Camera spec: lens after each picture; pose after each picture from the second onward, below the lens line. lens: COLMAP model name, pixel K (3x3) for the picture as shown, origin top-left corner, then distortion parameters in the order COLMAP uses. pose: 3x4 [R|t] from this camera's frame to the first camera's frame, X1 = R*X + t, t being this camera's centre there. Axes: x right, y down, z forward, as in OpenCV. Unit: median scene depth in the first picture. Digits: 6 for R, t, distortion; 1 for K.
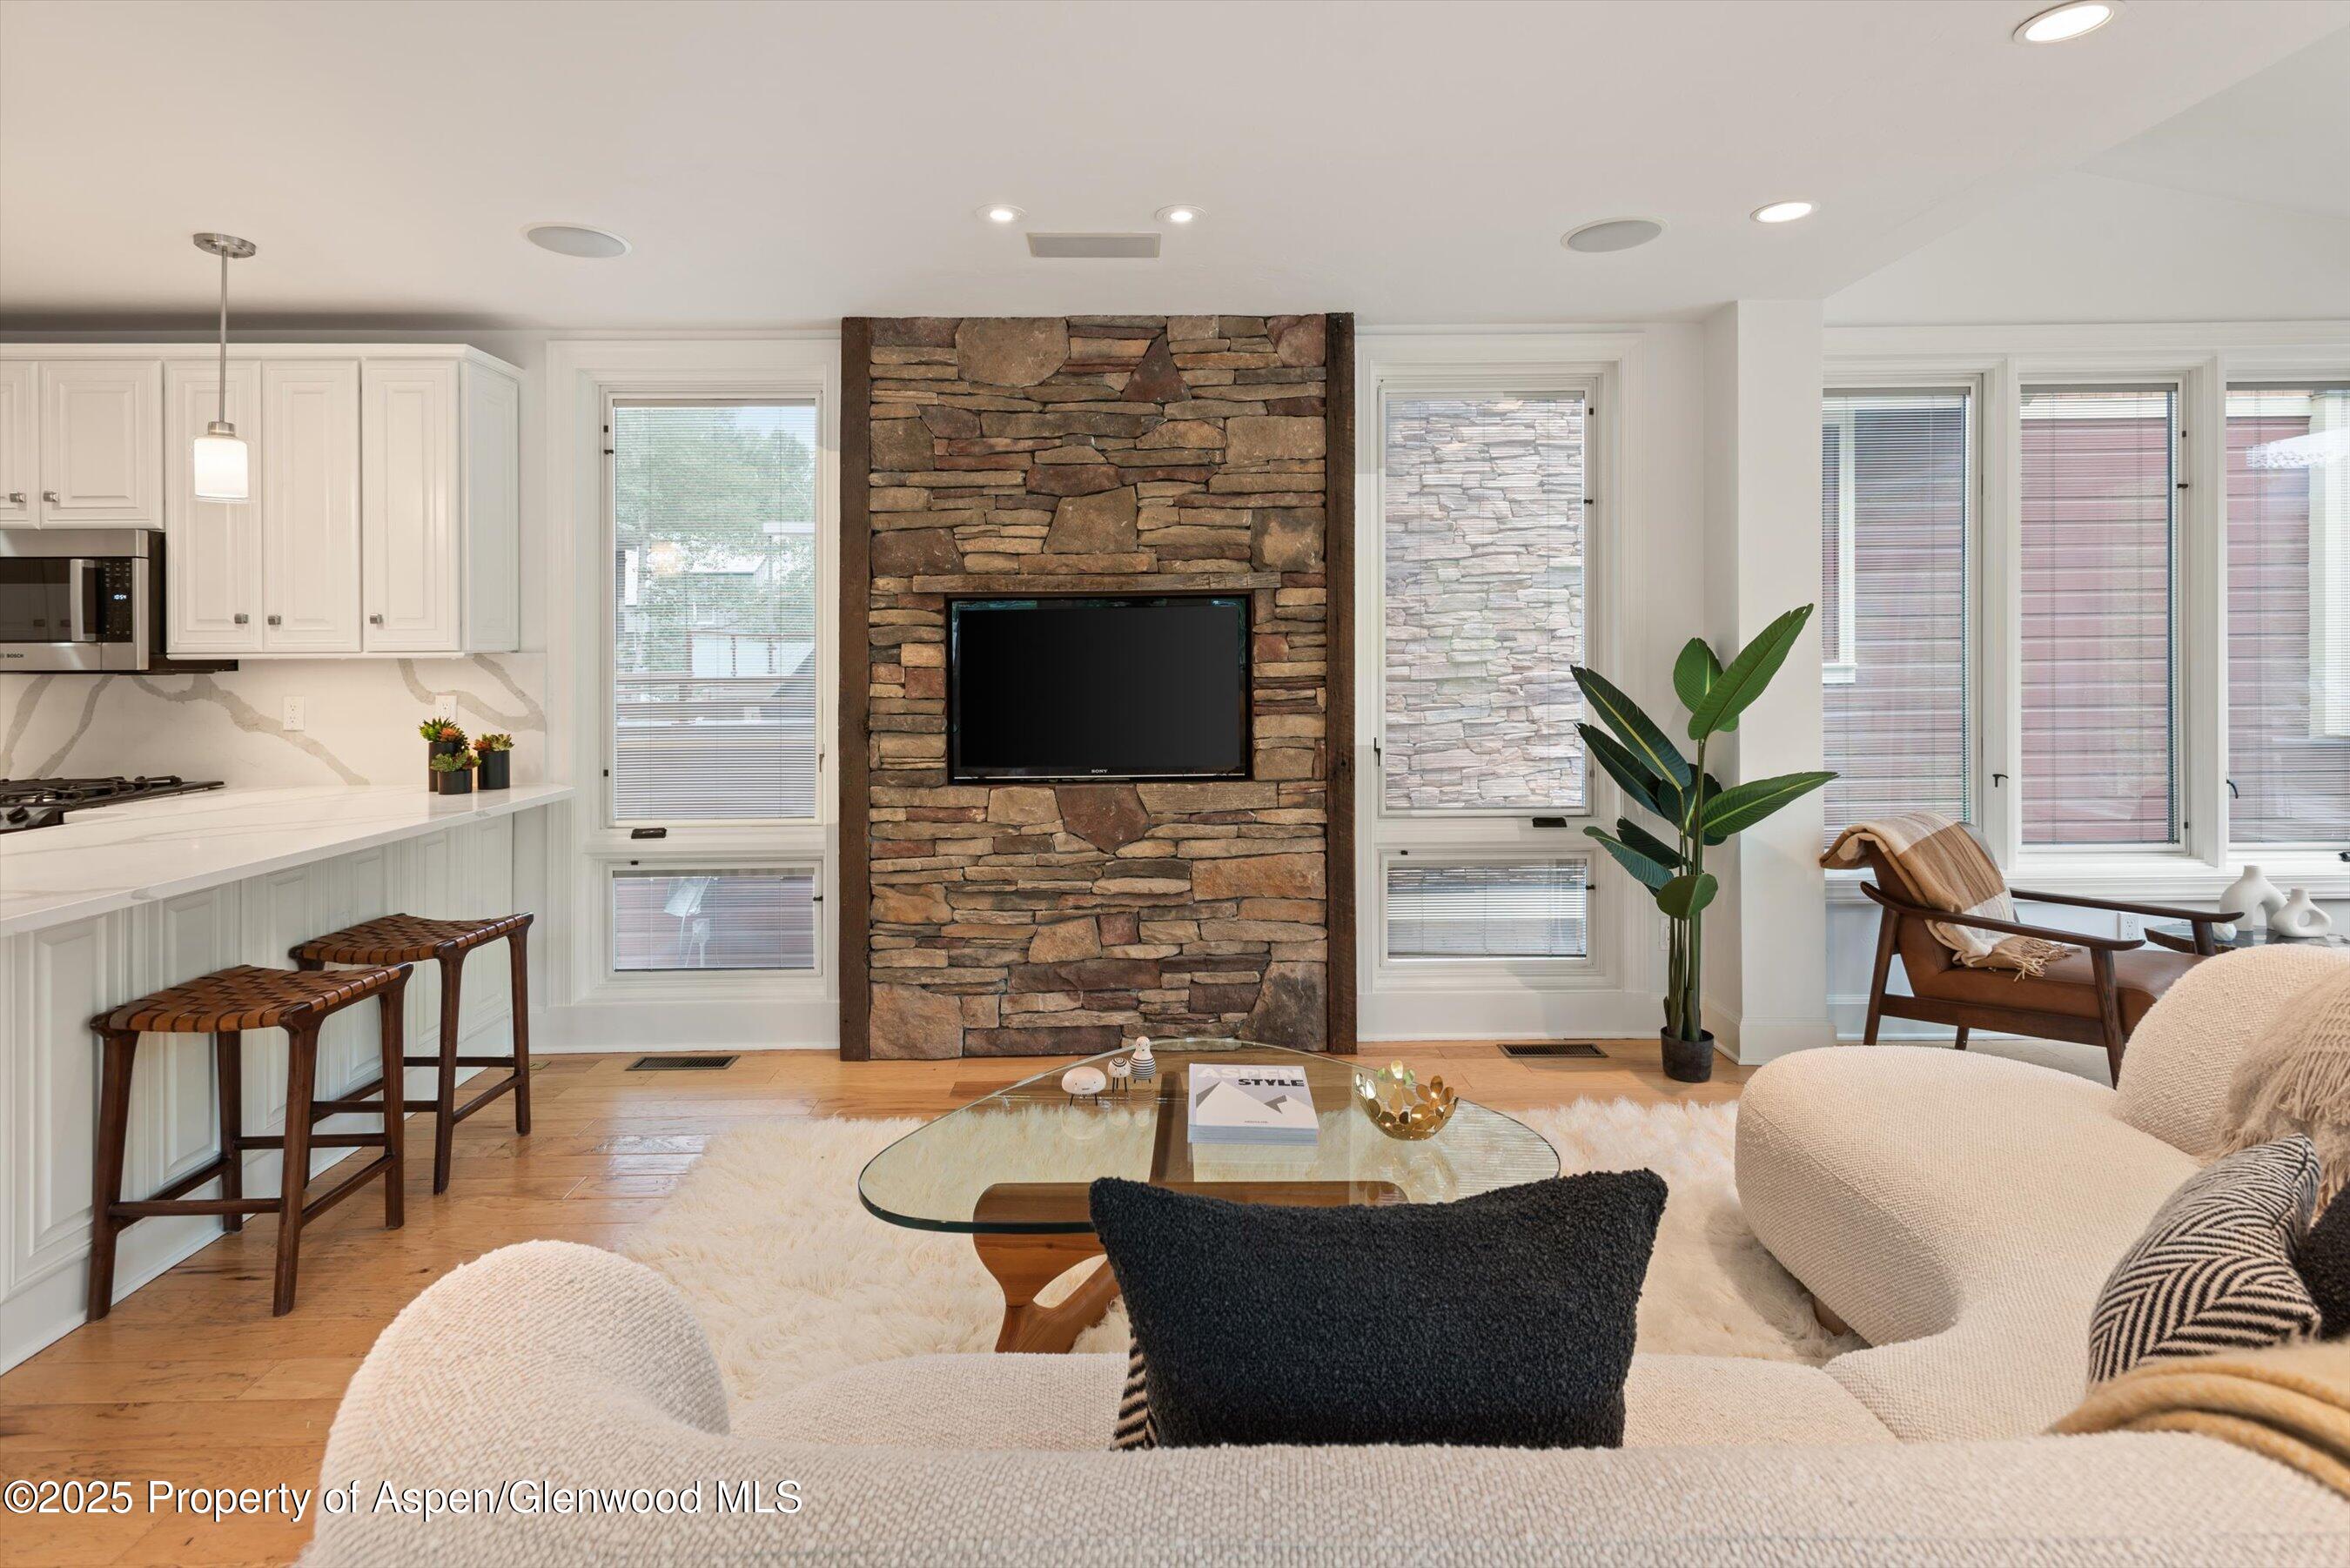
lens RADIAL K [[1146.7, 0, 1130.1], [0, 1146.7, 659.8], [0, 0, 1]] dist [0.007570, -0.003121]
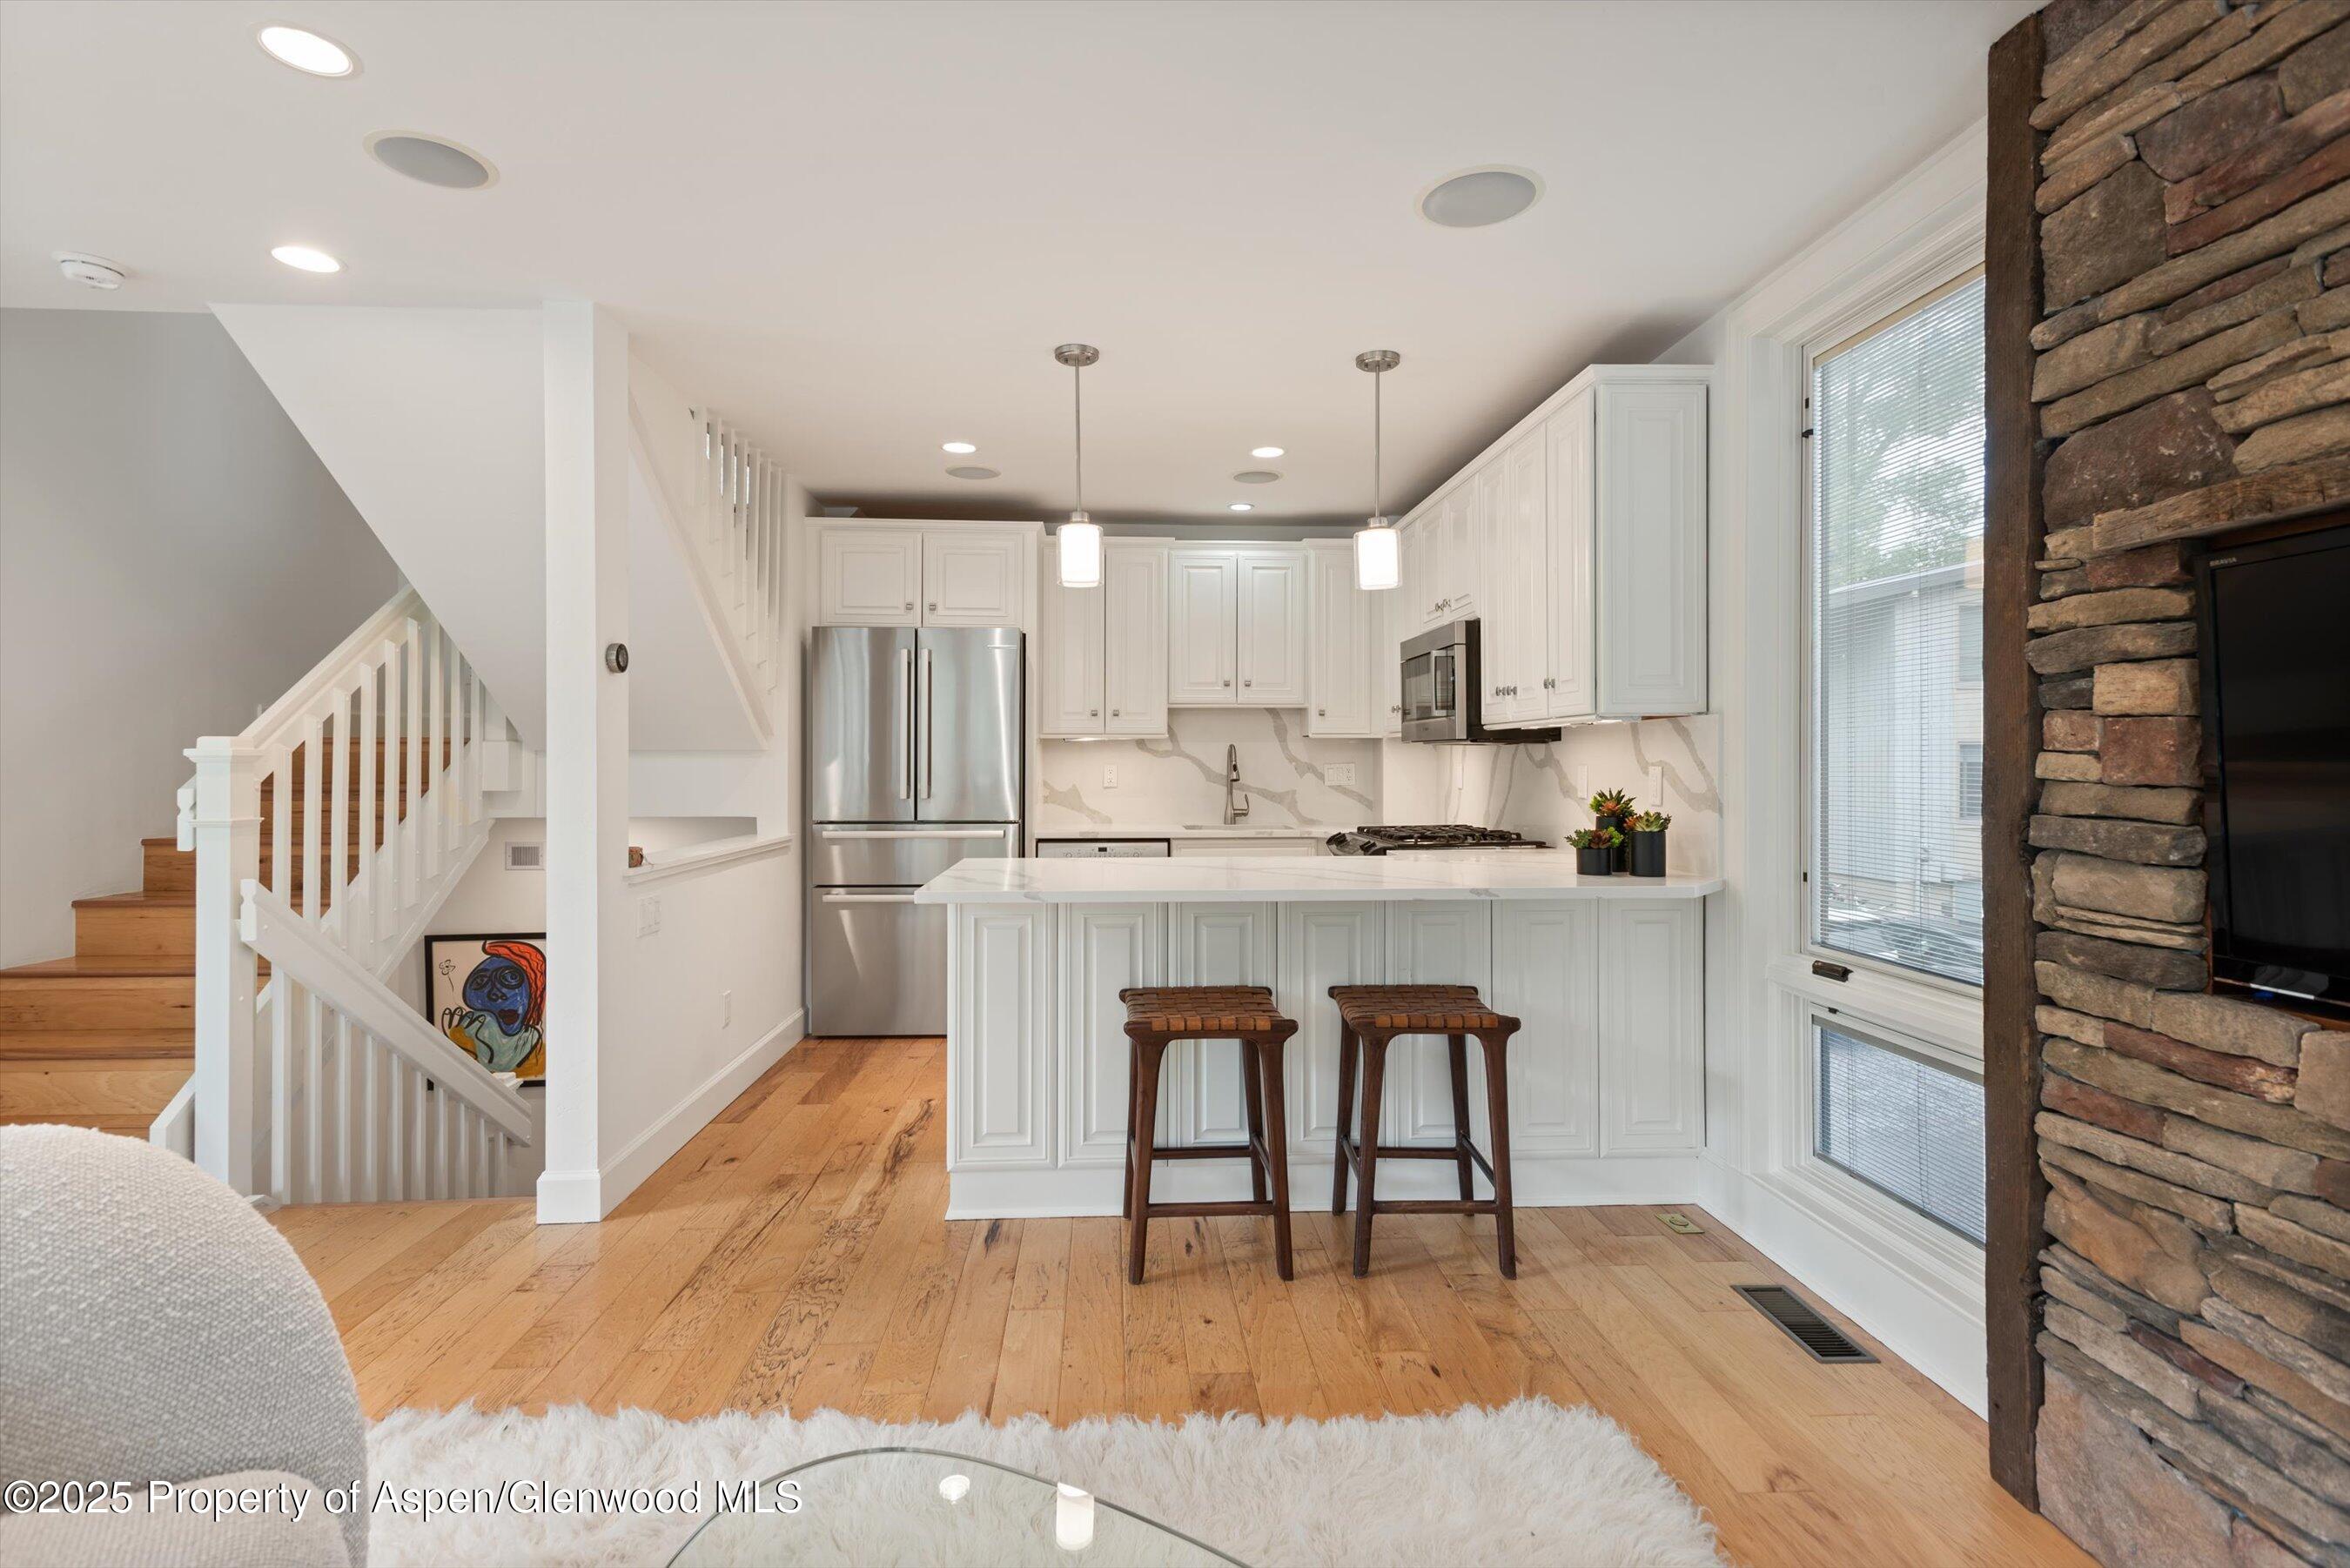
lens RADIAL K [[1103.4, 0, 1168.7], [0, 1103.4, 760.4], [0, 0, 1]] dist [0.018849, -0.006207]
pose [[0.056307, 0.007977, -0.998382, 0.228701], [-0.002989, 0.999965, 0.007821, 0.021868], [0.998409, 0.002544, 0.056329, 0.599619]]
